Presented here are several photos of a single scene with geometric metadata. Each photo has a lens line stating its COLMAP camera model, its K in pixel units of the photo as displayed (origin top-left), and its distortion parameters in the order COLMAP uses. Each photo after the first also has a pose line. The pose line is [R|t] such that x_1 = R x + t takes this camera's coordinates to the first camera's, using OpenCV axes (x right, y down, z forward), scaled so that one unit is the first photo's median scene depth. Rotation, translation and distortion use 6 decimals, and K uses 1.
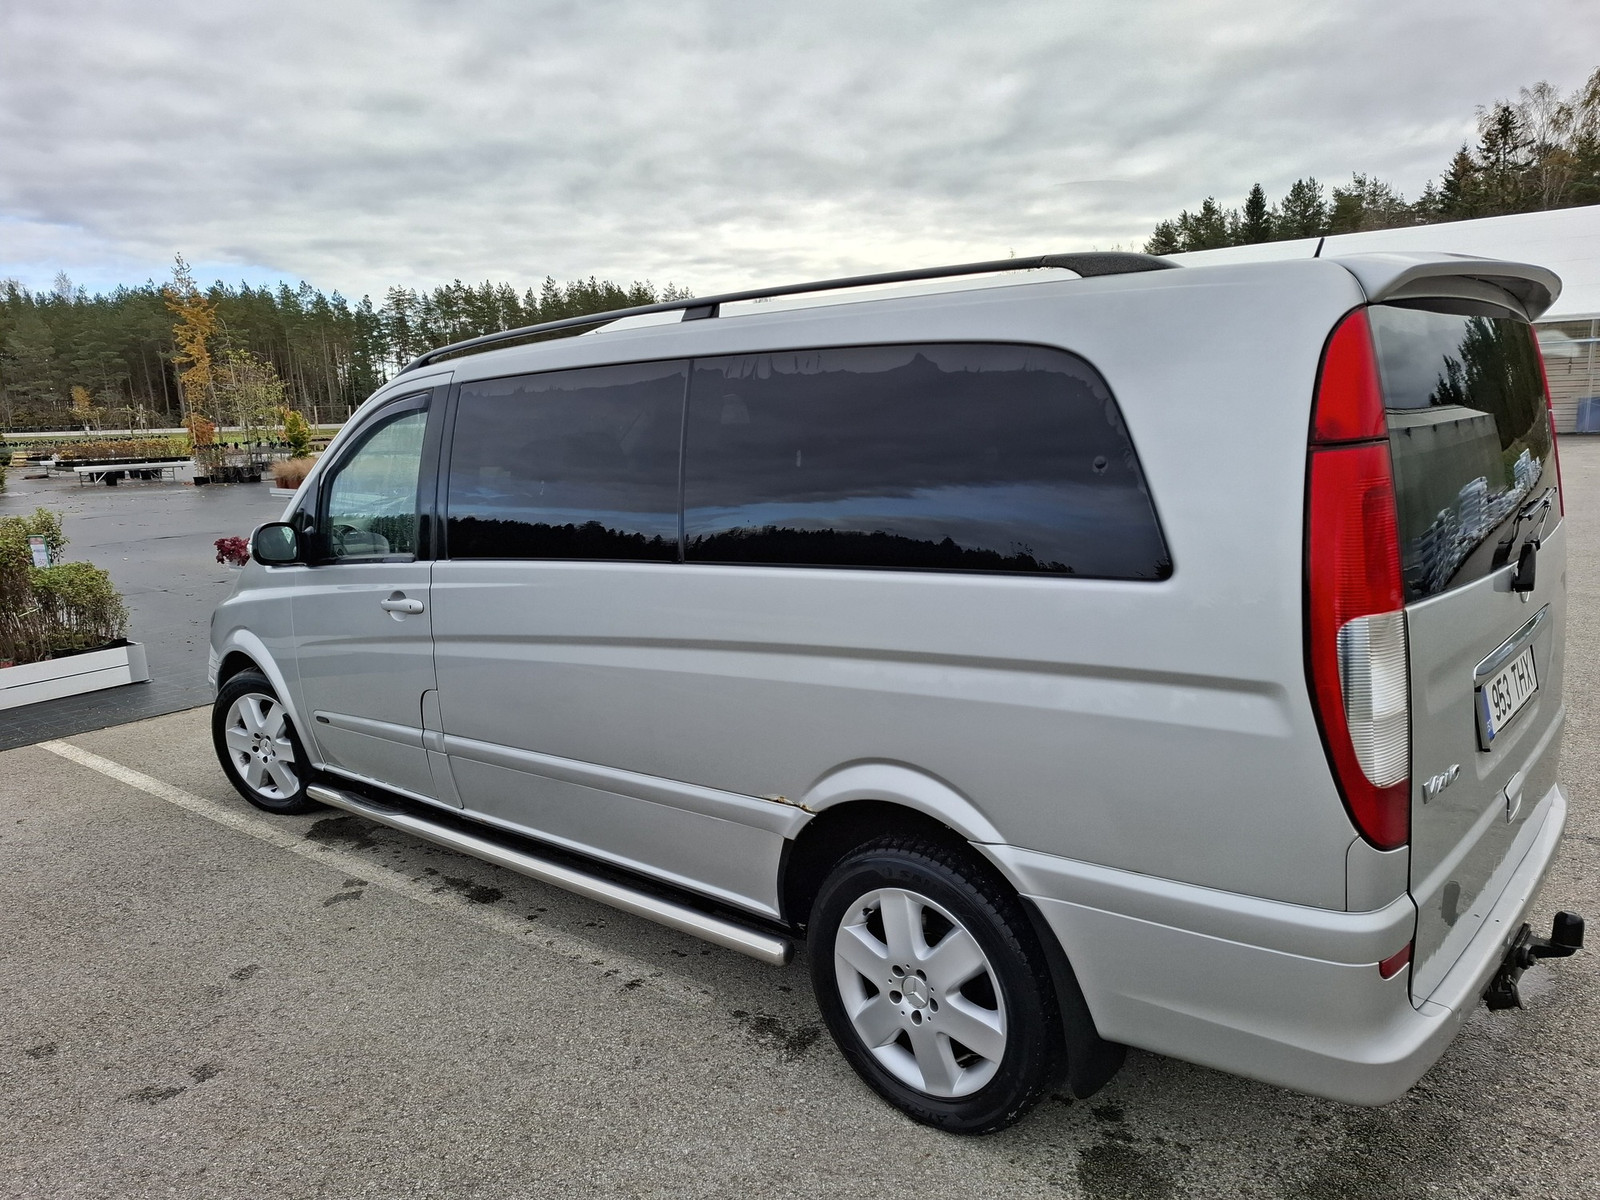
lens RADIAL K [[1148.2, 0, 790.8], [0, 1148.2, 617.8], [0, 0, 1]] dist [0.034049, -0.027422]
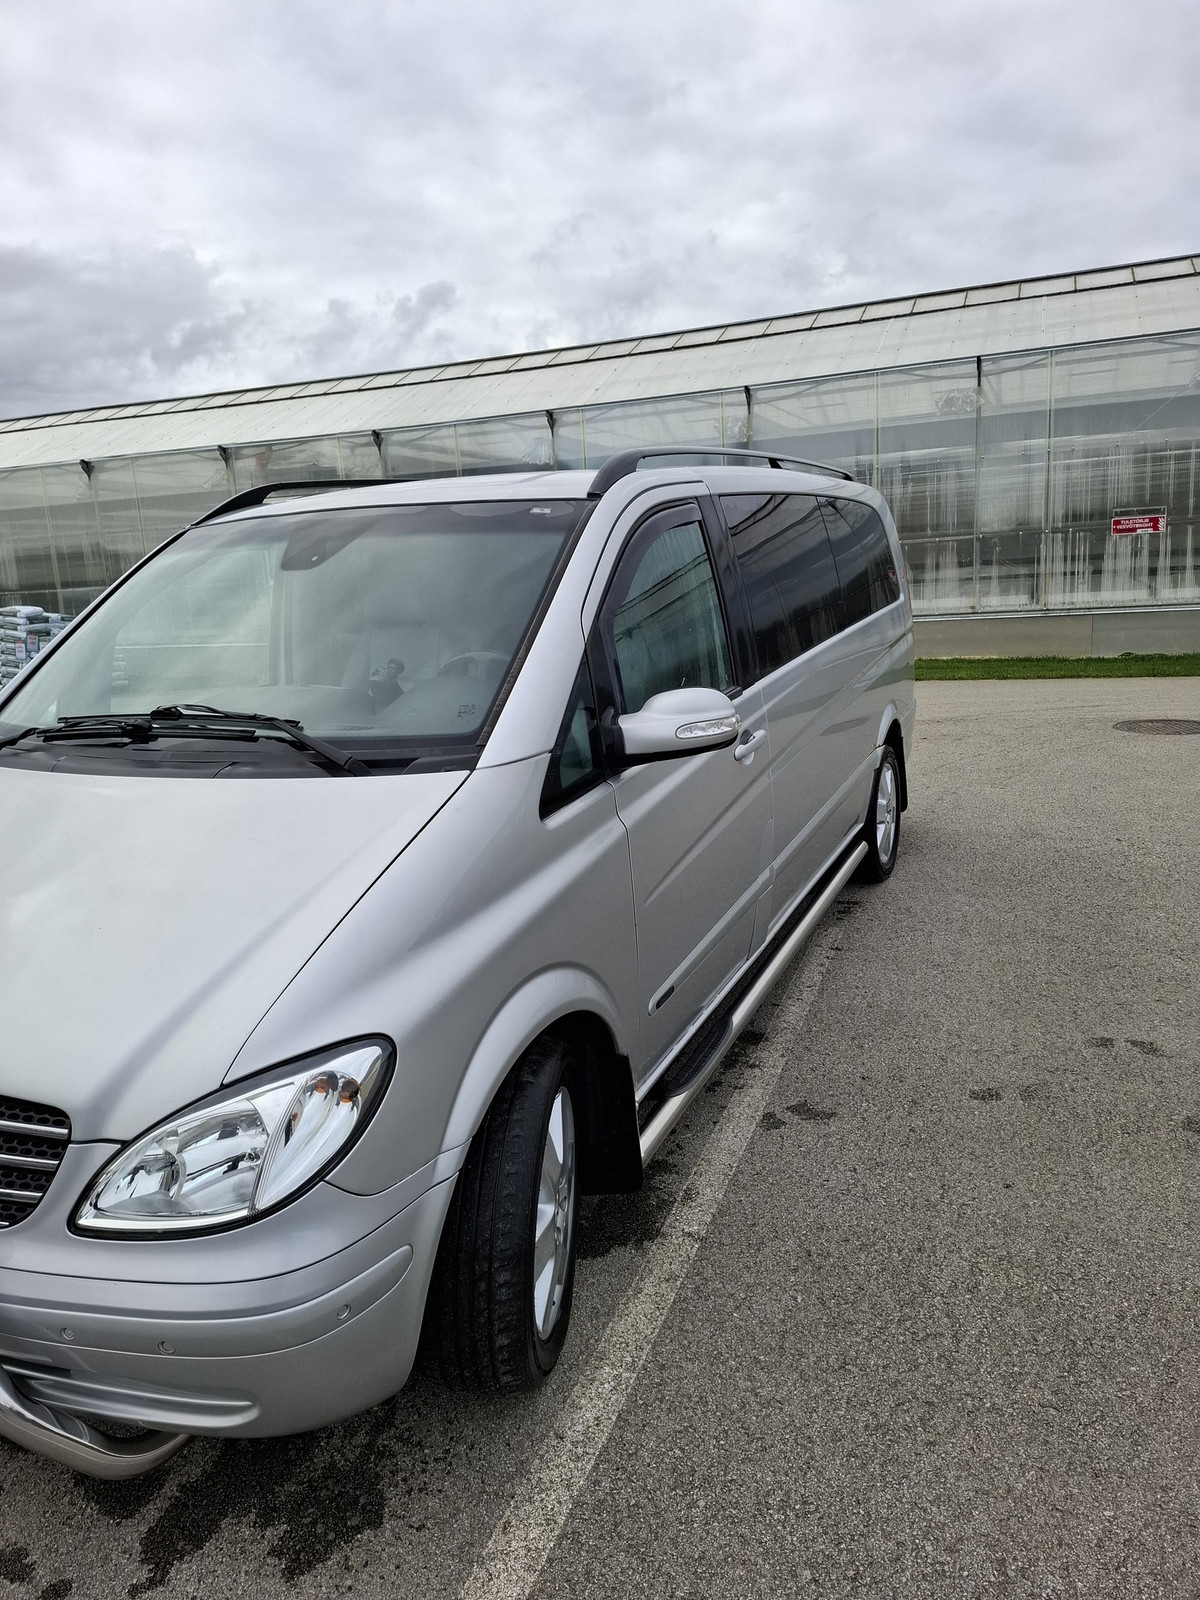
lens RADIAL K [[1140.8, 0, 603.0], [0, 1140.8, 772.0], [0, 0, 1]] dist [0.006777, 0.003257]
pose [[-0.303607, -0.128041, 0.944155, -1.087478], [0.239479, 0.948864, 0.205688, -0.189033], [-0.922211, 0.288554, -0.257419, 1.289470]]
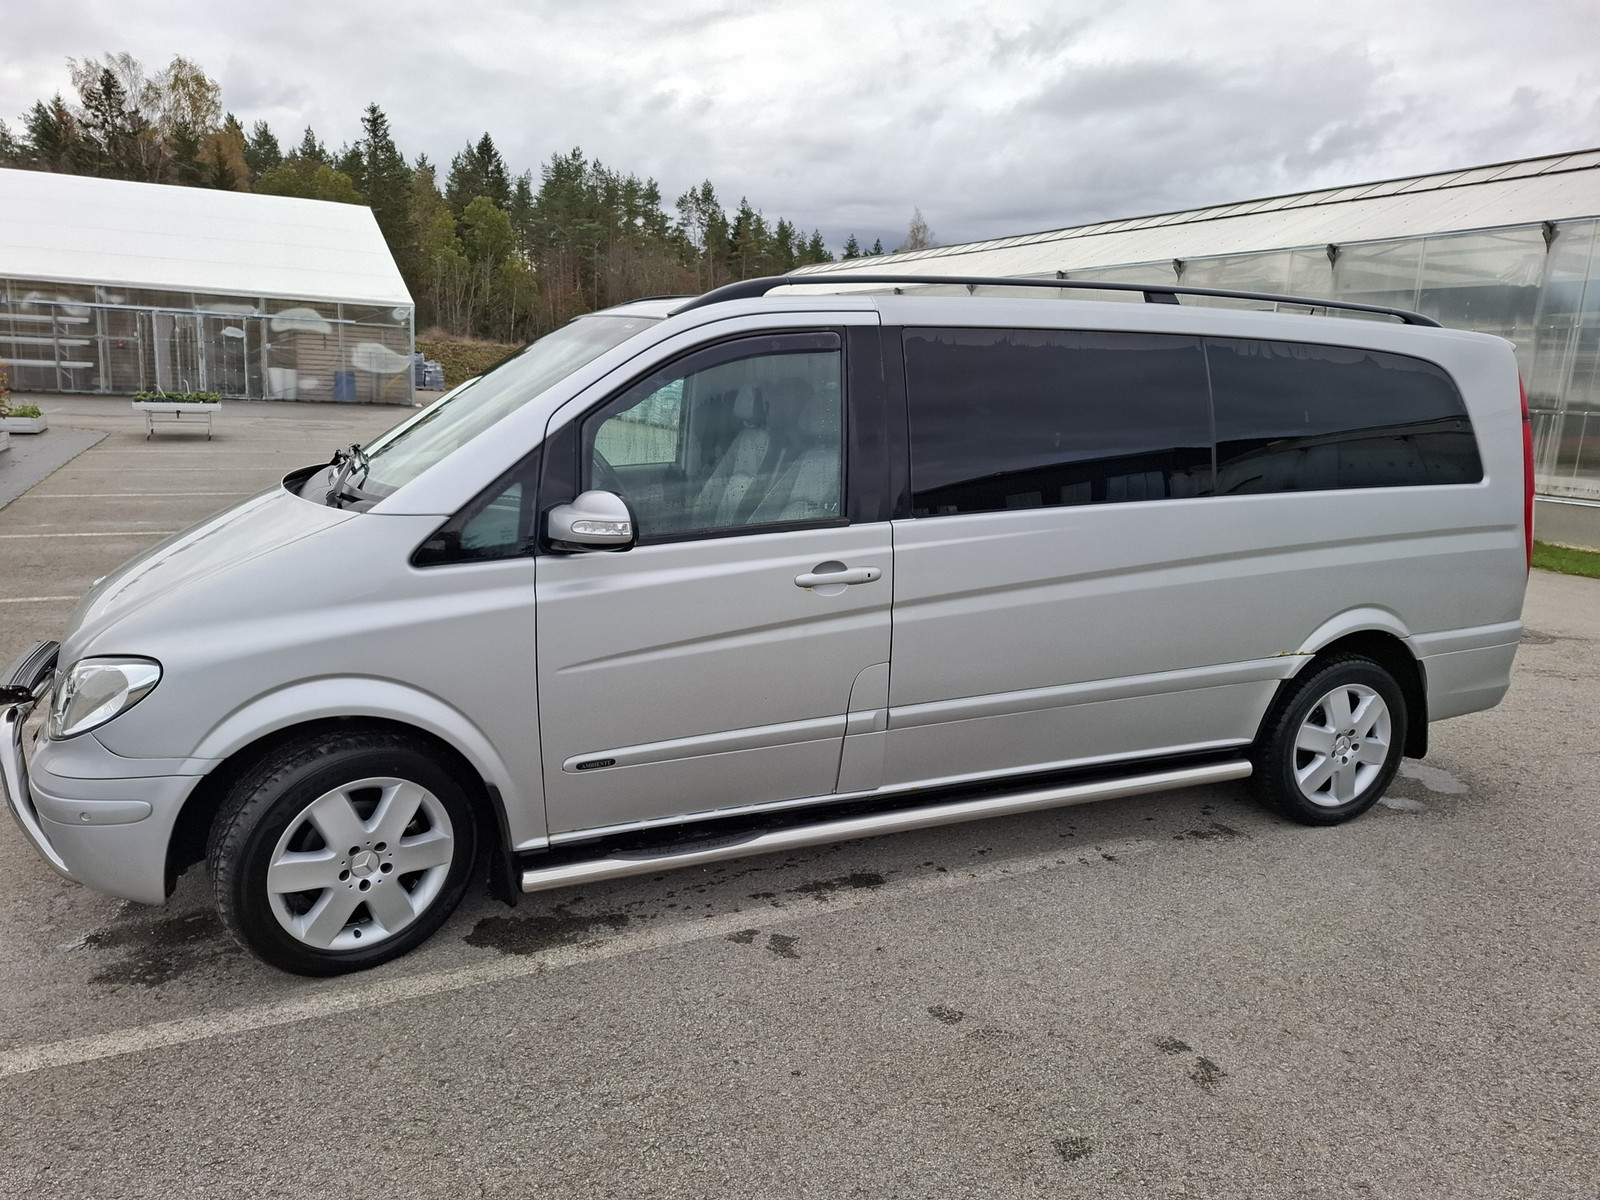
lens RADIAL K [[1148.2, 0, 790.8], [0, 1148.2, 617.8], [0, 0, 1]] dist [0.034049, -0.027422]
pose [[0.428939, -0.136335, 0.892986, -1.092665], [0.108402, 0.989170, 0.098950, -0.067616], [-0.896806, 0.054358, 0.439073, 0.633816]]
